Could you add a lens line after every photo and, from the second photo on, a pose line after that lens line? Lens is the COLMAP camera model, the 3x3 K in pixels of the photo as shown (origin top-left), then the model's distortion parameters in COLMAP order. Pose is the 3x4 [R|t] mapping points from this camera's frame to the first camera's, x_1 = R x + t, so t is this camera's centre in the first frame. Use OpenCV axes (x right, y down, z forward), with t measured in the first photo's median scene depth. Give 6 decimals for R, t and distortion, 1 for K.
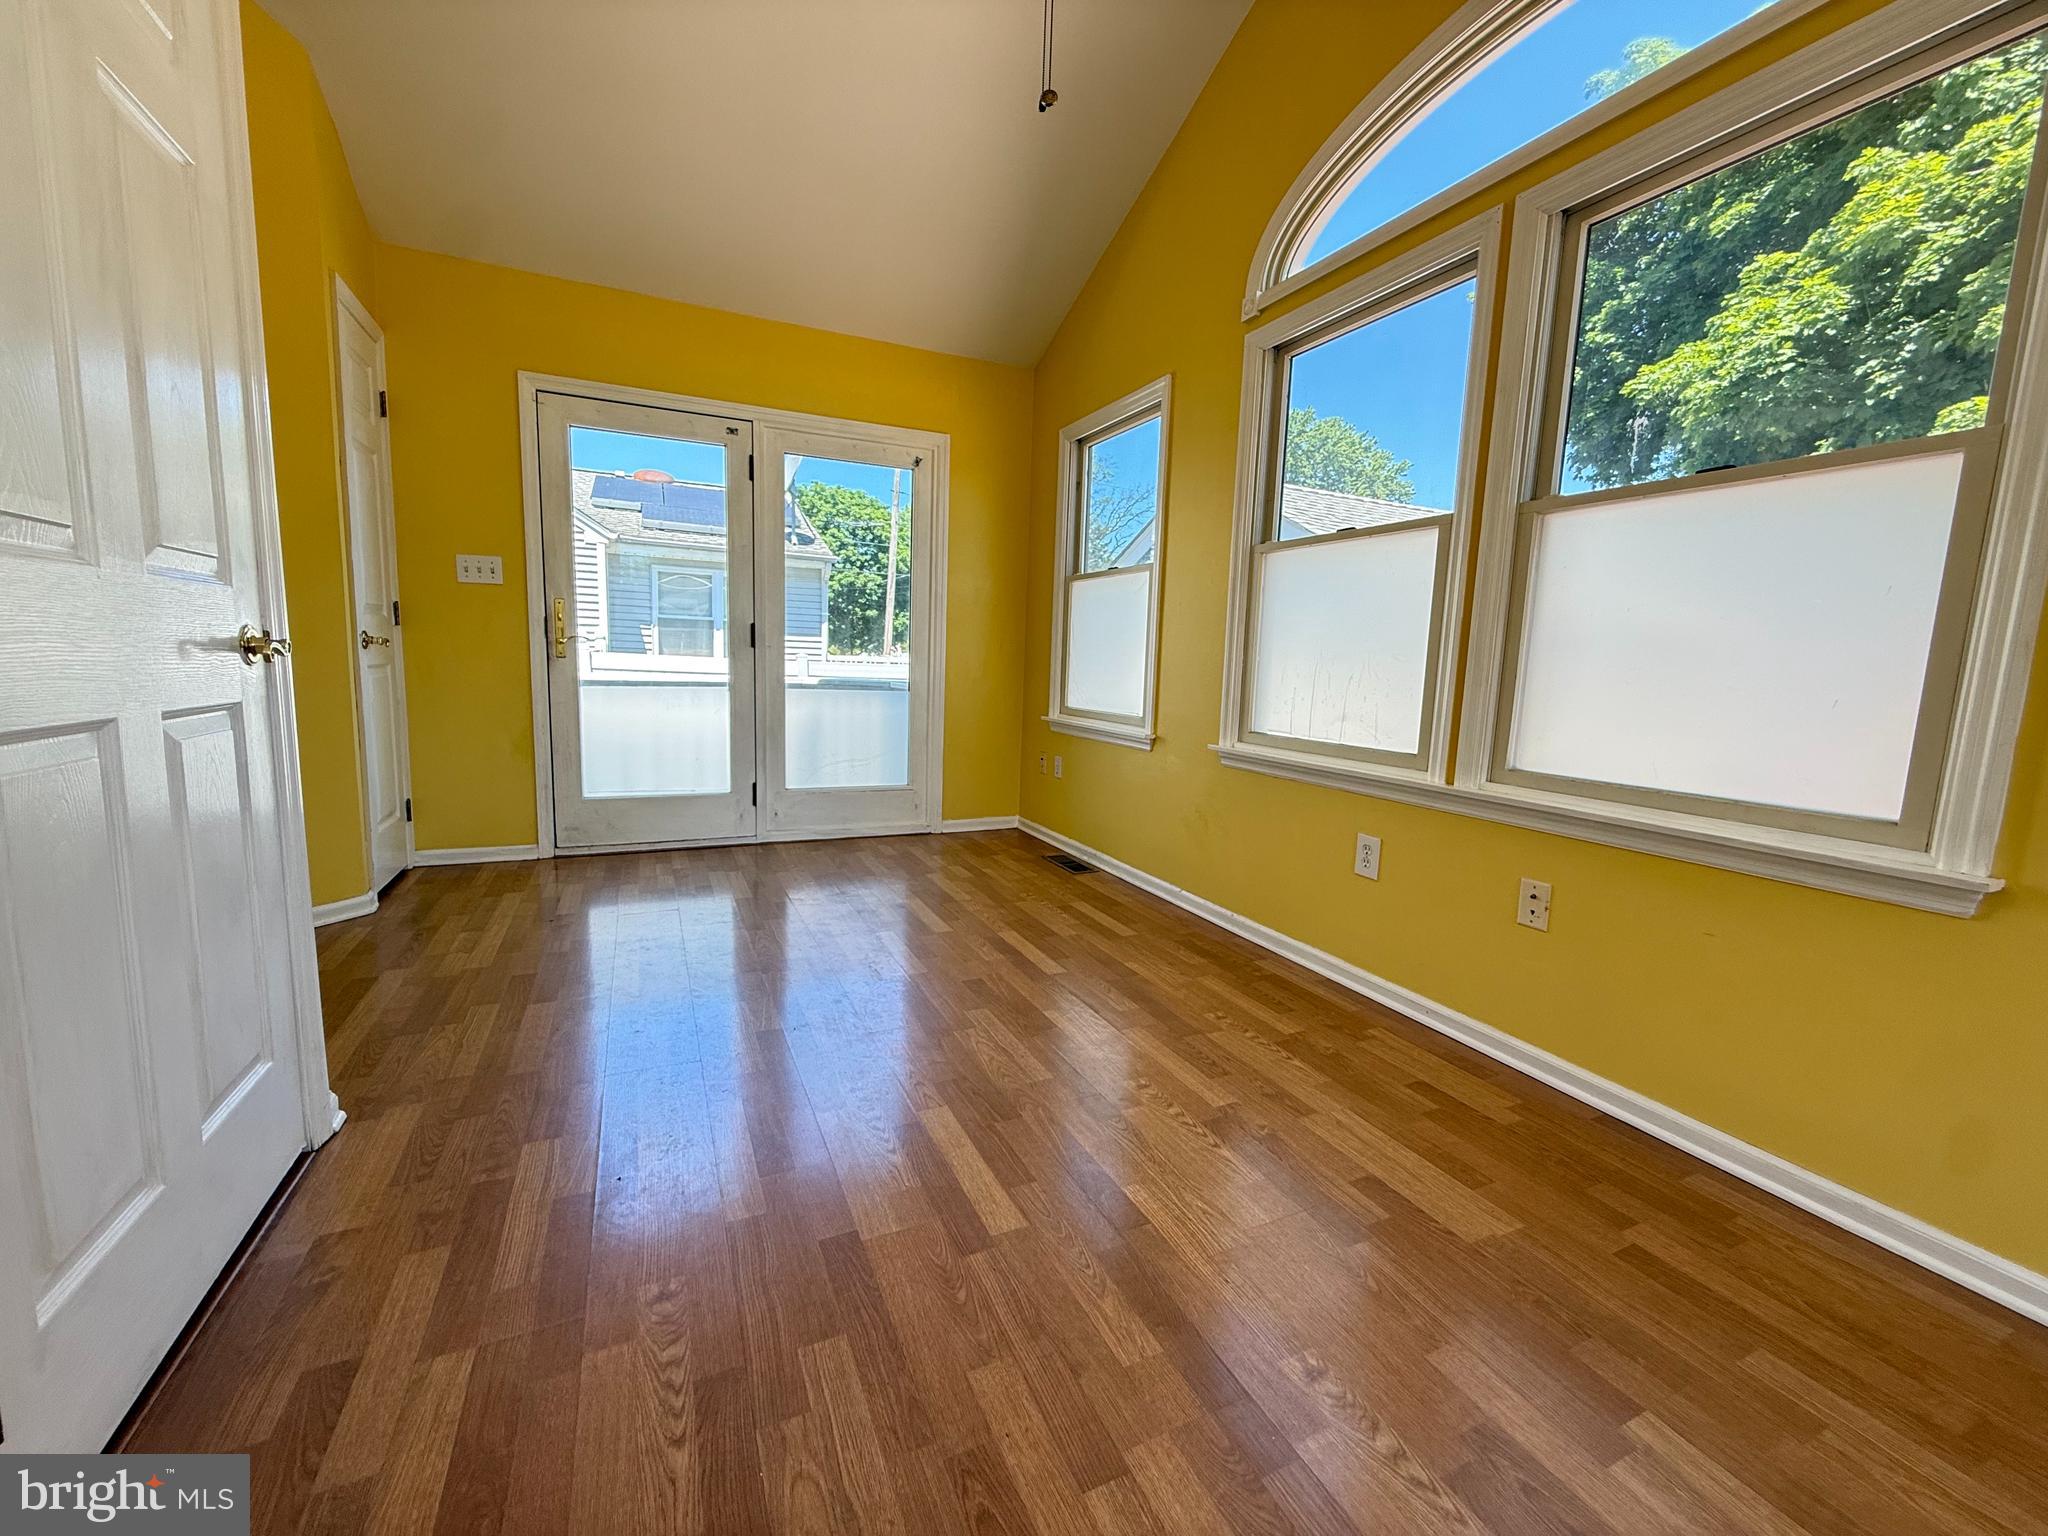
lens RADIAL K [[814.7, 0, 1017.5], [0, 814.7, 764.8], [0, 0, 1]] dist [-0.001364, 0.000343]
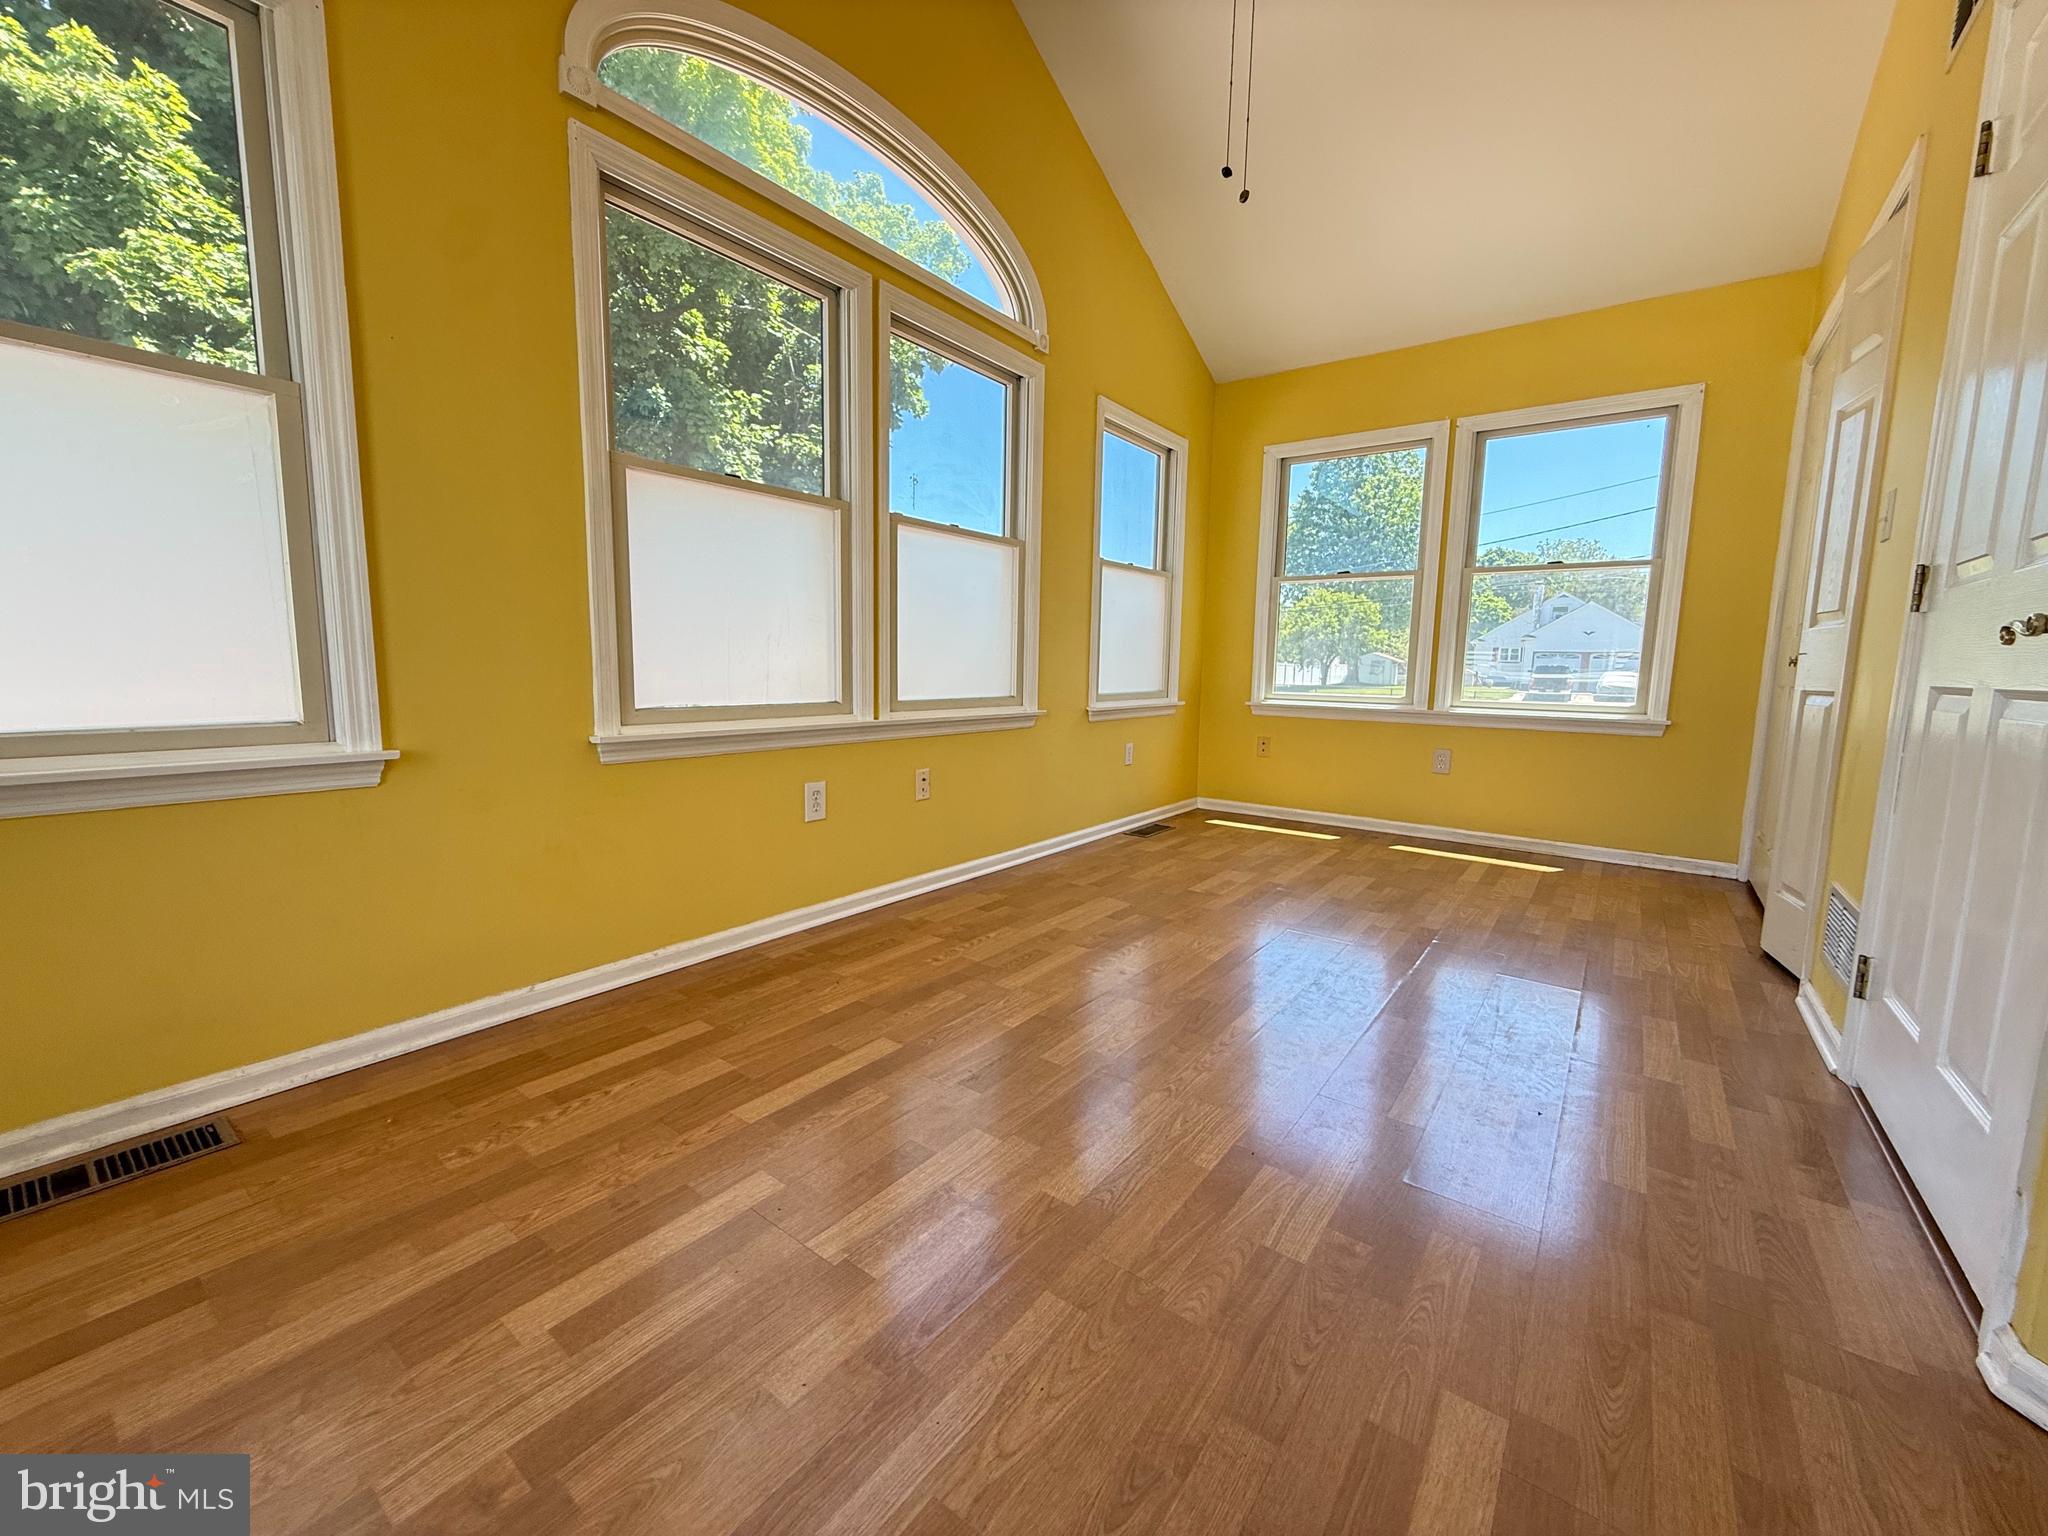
lens RADIAL K [[814.7, 0, 1015.4], [0, 814.7, 767.2], [0, 0, 1]] dist [-0.001364, 0.000343]
pose [[-0.471981, -0.151203, 0.868545, -0.635035], [0.083545, 0.973078, 0.214800, -0.143608], [-0.877641, 0.173944, -0.446643, 1.239177]]
